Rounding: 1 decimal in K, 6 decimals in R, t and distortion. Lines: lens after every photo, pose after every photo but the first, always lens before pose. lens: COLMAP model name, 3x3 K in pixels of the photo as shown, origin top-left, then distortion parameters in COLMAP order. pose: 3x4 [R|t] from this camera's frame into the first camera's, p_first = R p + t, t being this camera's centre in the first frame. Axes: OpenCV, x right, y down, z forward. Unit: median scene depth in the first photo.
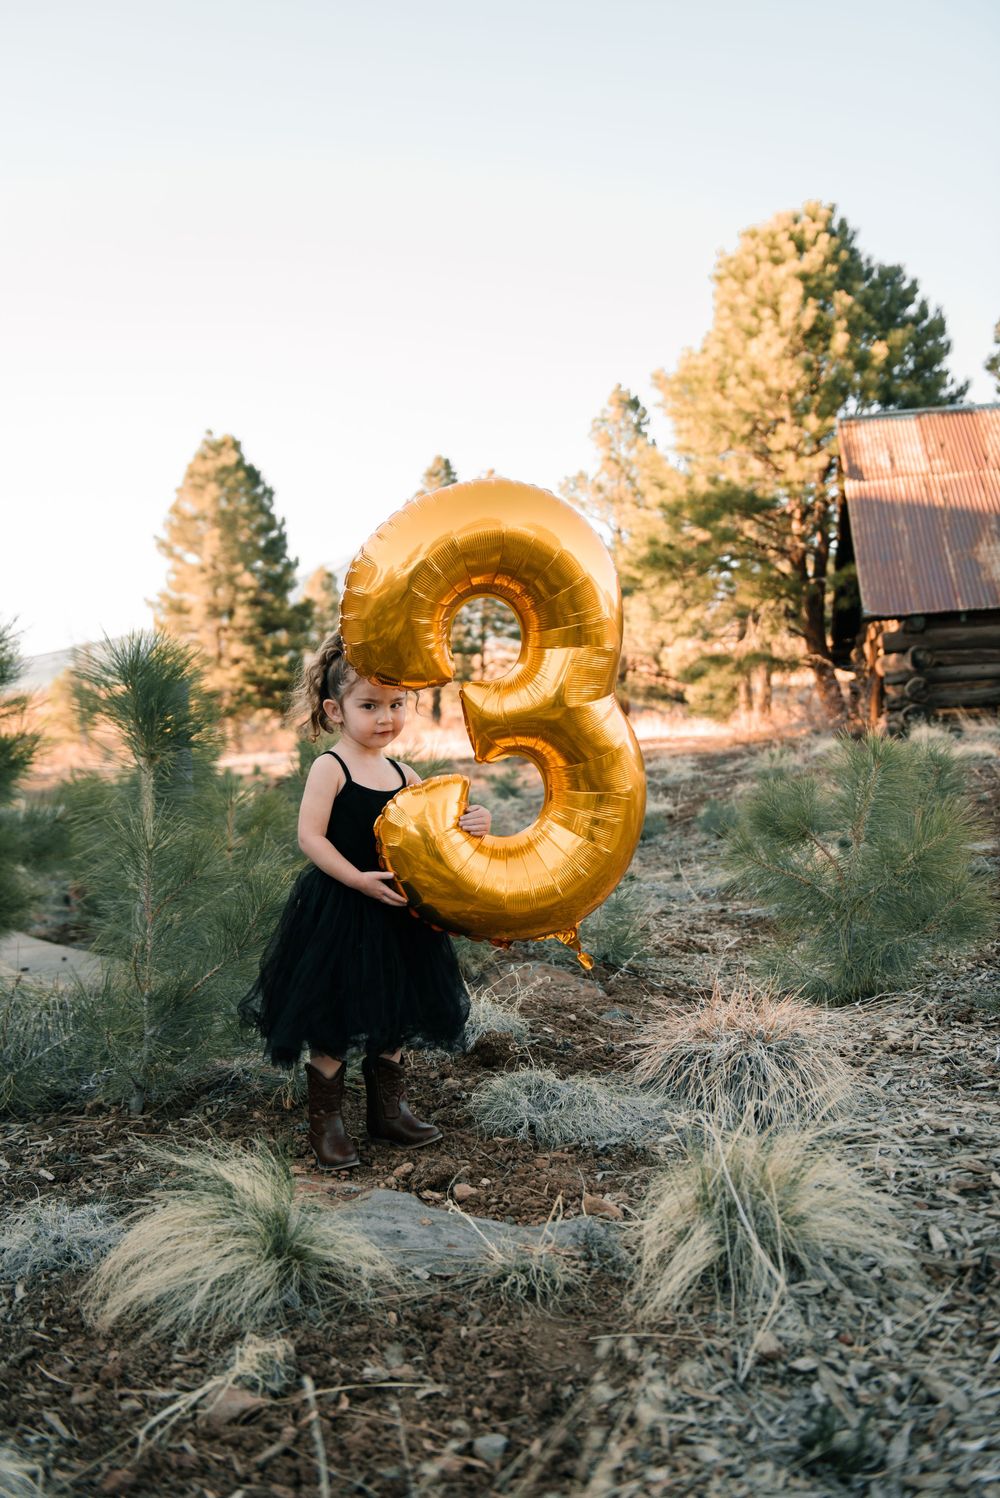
lens RADIAL K [[1362.5, 0, 500.0], [0, 1362.5, 749.0], [0, 0, 1]] dist [0.131243, -0.087321]
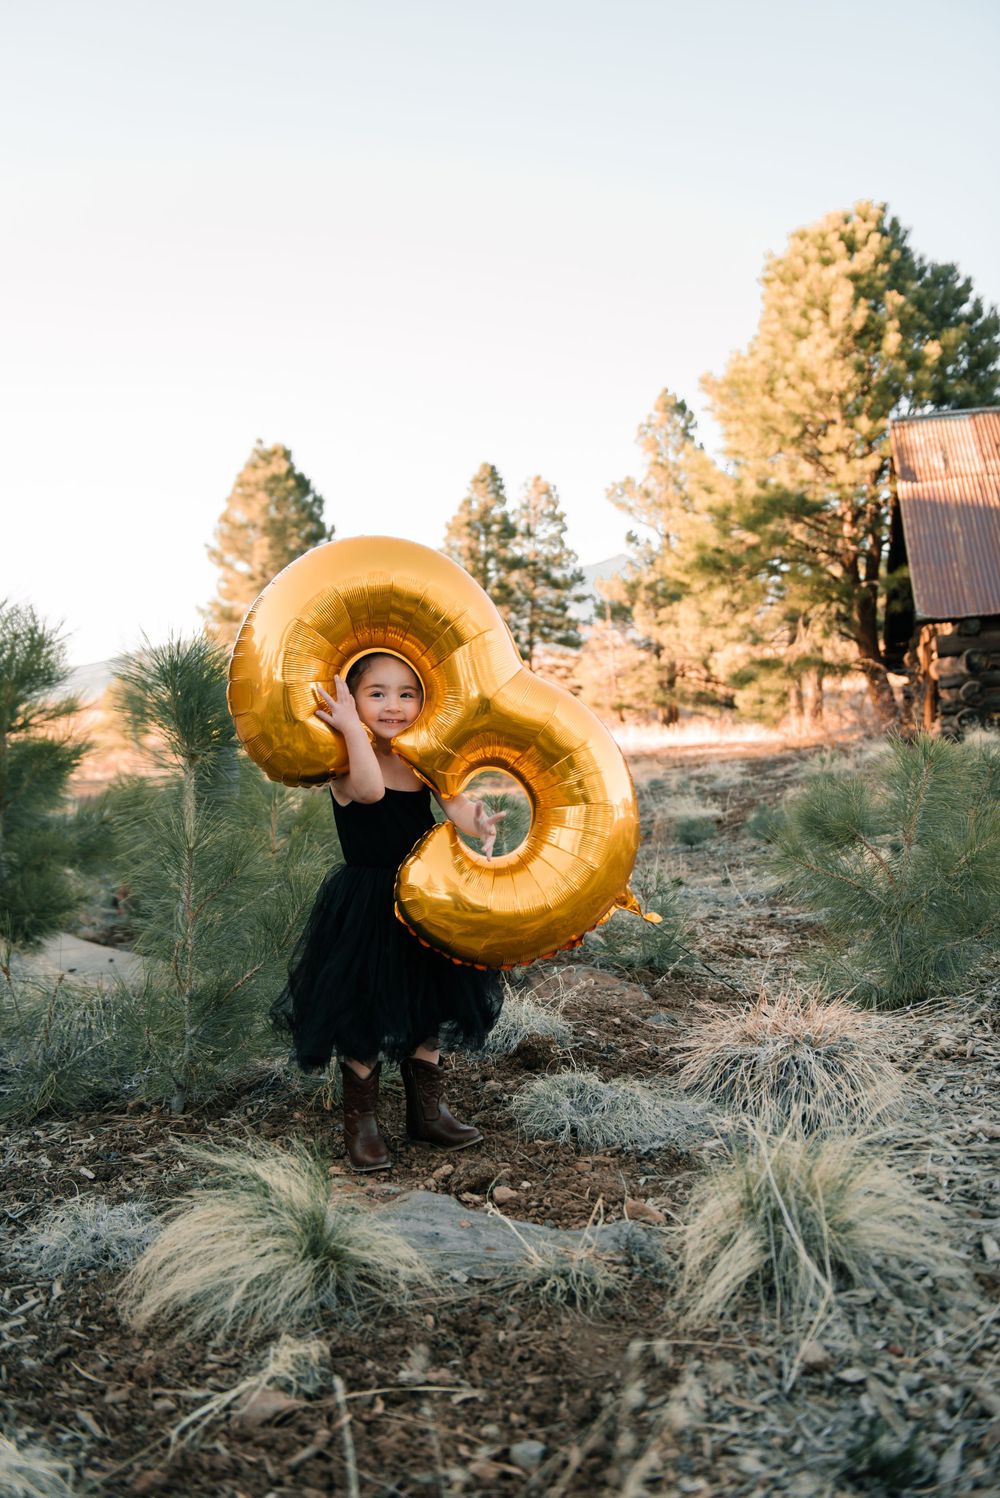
lens RADIAL K [[1362.5, 0, 500.0], [0, 1362.5, 749.0], [0, 0, 1]] dist [0.131243, -0.087321]
pose [[0.999360, -0.001944, -0.035724, 0.000862], [0.001767, 0.999986, -0.004975, 0.000919], [0.035733, 0.004909, 0.999349, 0.001605]]
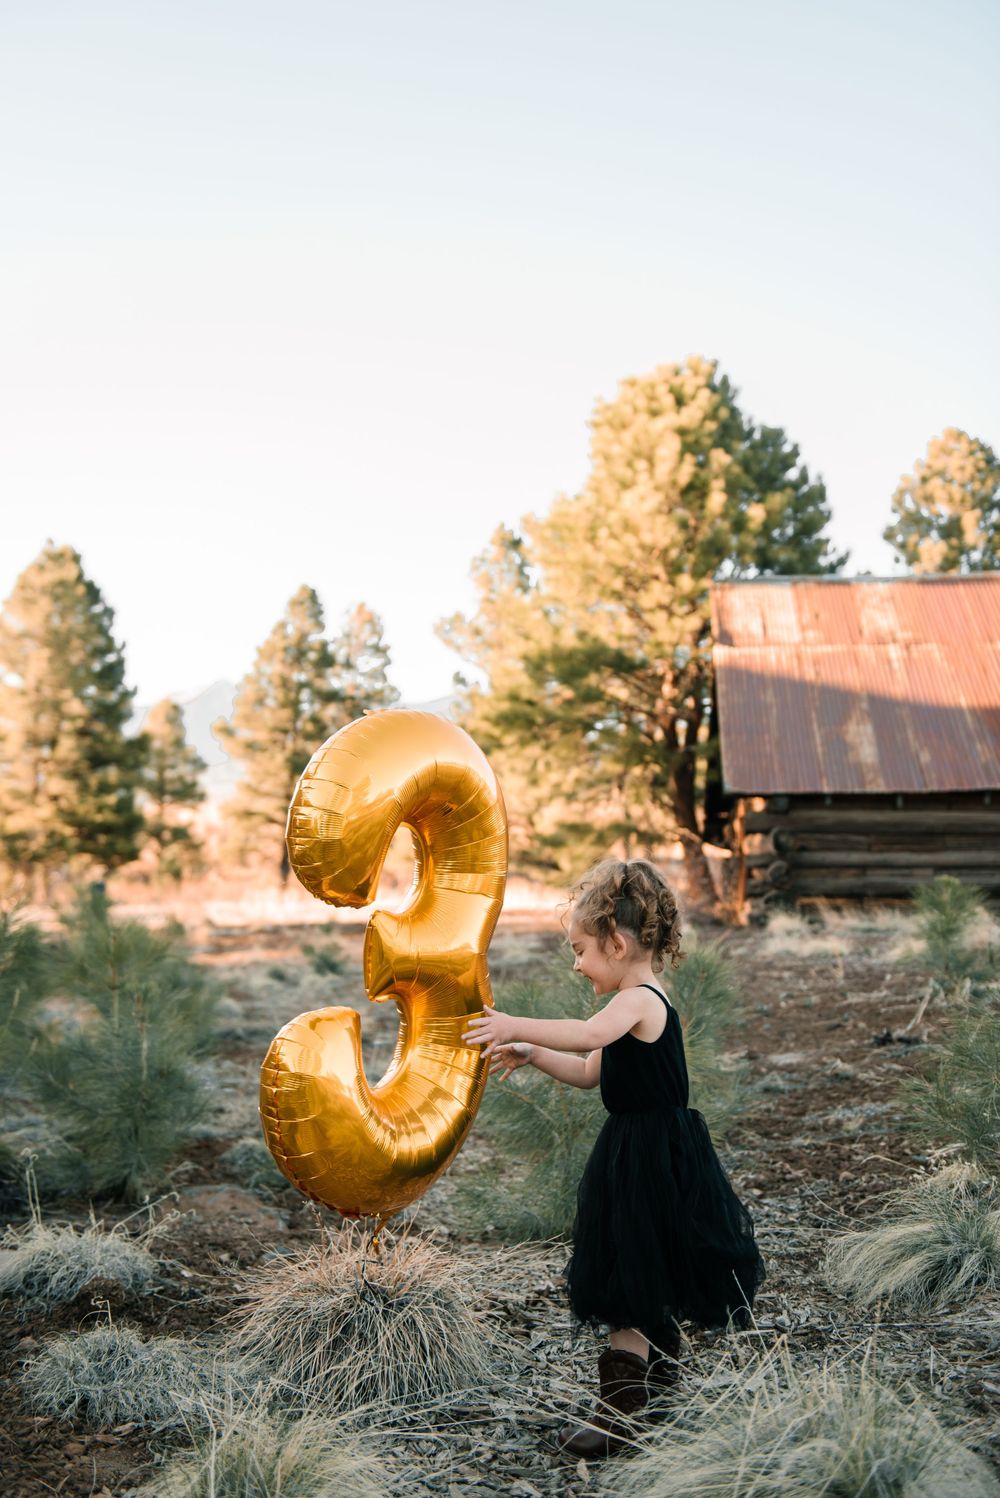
lens RADIAL K [[1522.8, 0, 500.0], [0, 1522.8, 749.0], [0, 0, 1]] dist [0.162707, -0.078690]
pose [[0.995365, 0.056488, 0.077830, 0.026405], [-0.047877, 0.992957, -0.108367, -0.005451], [-0.083403, 0.104139, 0.991060, -0.006599]]
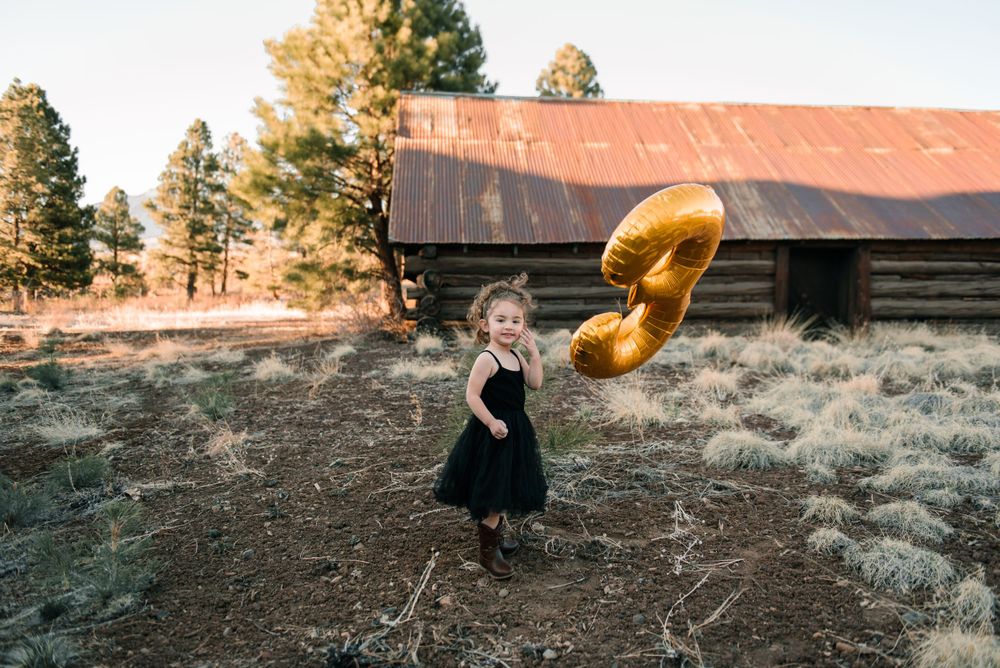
lens RADIAL K [[725.4, 0, 504.5], [0, 725.4, 360.0], [0, 0, 1]] dist [0.037256, -0.003055]
pose [[0.959289, 0.025845, 0.281243, 0.148805], [-0.044270, 0.997255, 0.059355, -0.028221], [-0.278937, -0.069389, 0.957799, 0.279572]]
